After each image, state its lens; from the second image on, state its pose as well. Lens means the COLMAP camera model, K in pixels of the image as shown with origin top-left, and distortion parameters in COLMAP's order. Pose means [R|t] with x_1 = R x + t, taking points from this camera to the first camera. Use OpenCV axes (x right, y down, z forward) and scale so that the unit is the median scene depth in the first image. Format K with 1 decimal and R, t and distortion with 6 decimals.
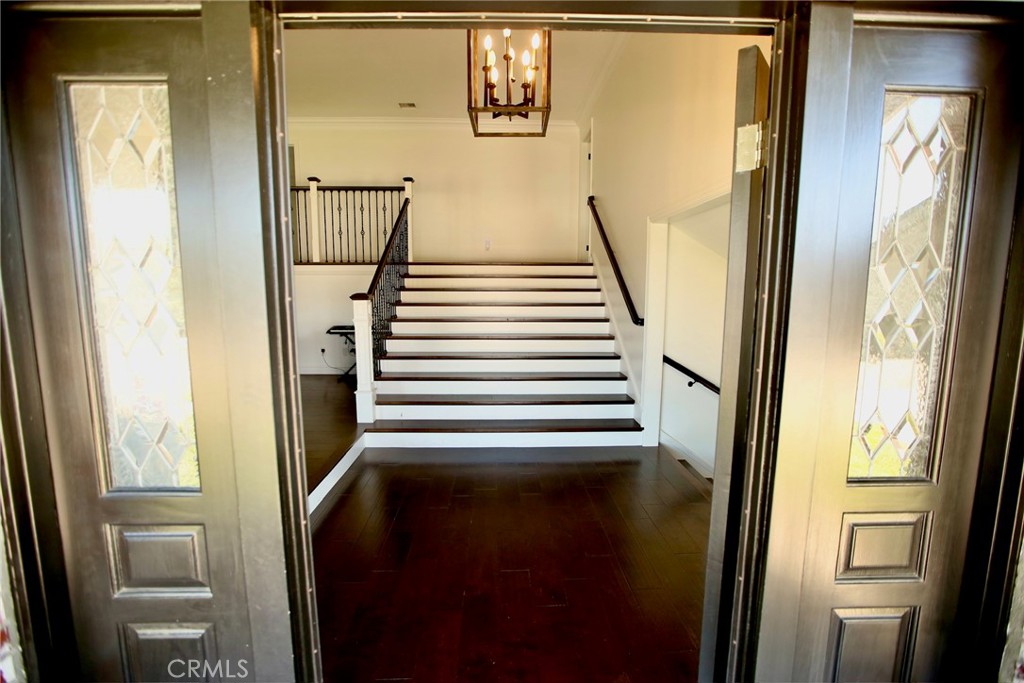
lens RADIAL K [[465.1, 0, 513.1], [0, 465.1, 347.2], [0, 0, 1]] dist [-0.050194, 0.018596]
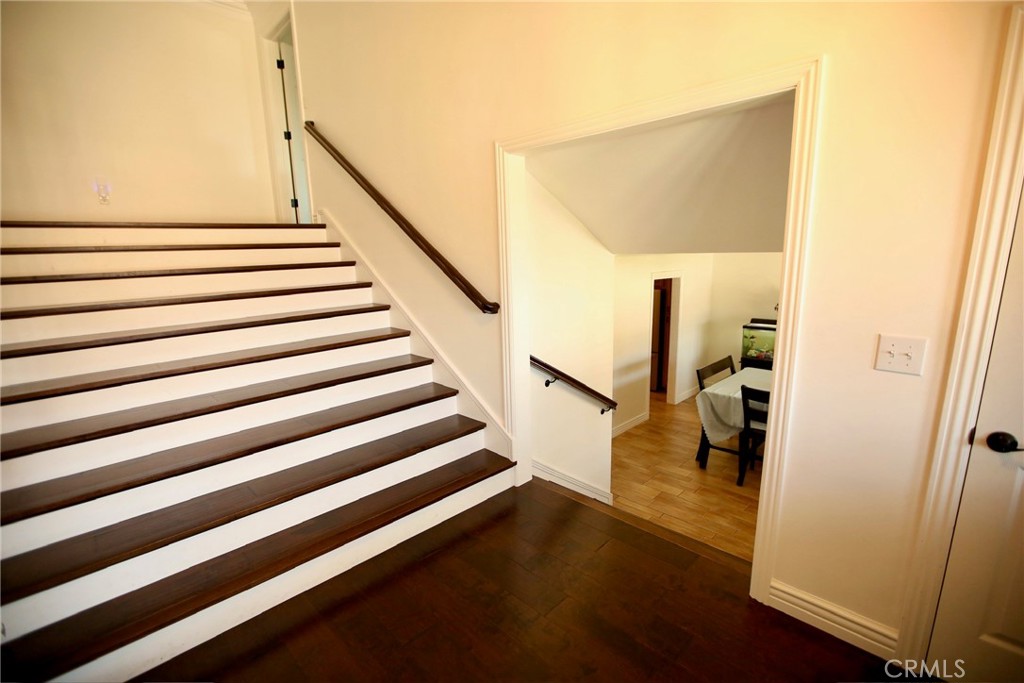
lens RADIAL K [[466.4, 0, 515.2], [0, 466.4, 343.3], [0, 0, 1]] dist [-0.041806, 0.001397]
pose [[0.731822, -0.151853, 0.664362, -0.119321], [0.112843, 0.988403, 0.101617, -0.055011], [-0.672088, 0.000603, 0.740471, 0.388839]]
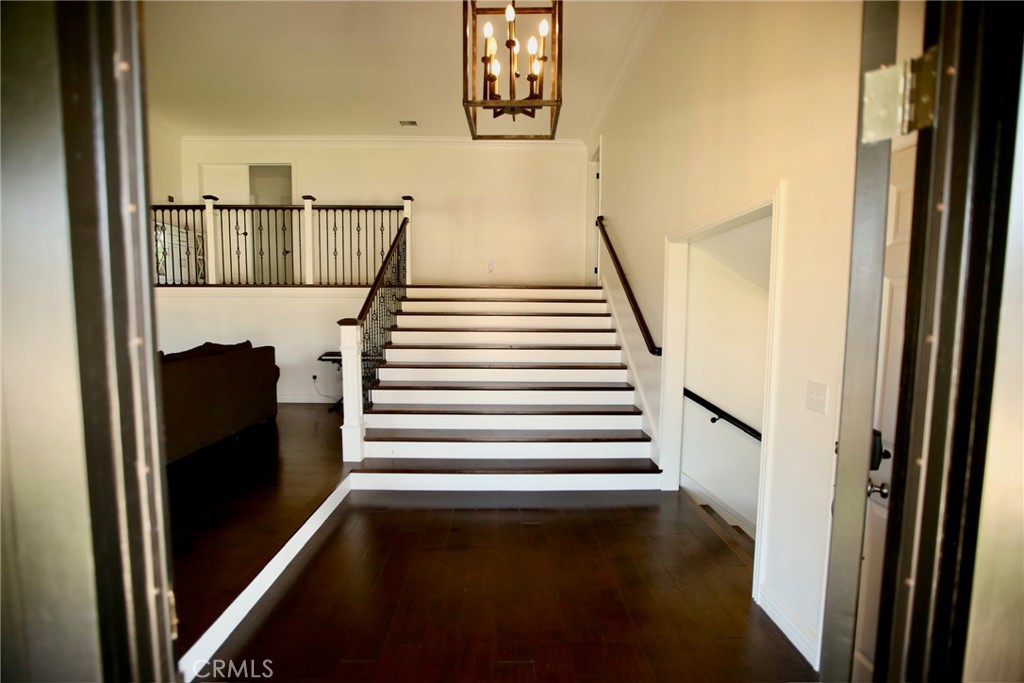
lens RADIAL K [[465.1, 0, 513.1], [0, 465.1, 347.2], [0, 0, 1]] dist [-0.050194, 0.018596]
pose [[0.999941, 0.004747, -0.009777, 0.001359], [-0.005223, 0.998771, -0.049292, -0.013019], [0.009531, 0.049340, 0.998737, 0.077014]]
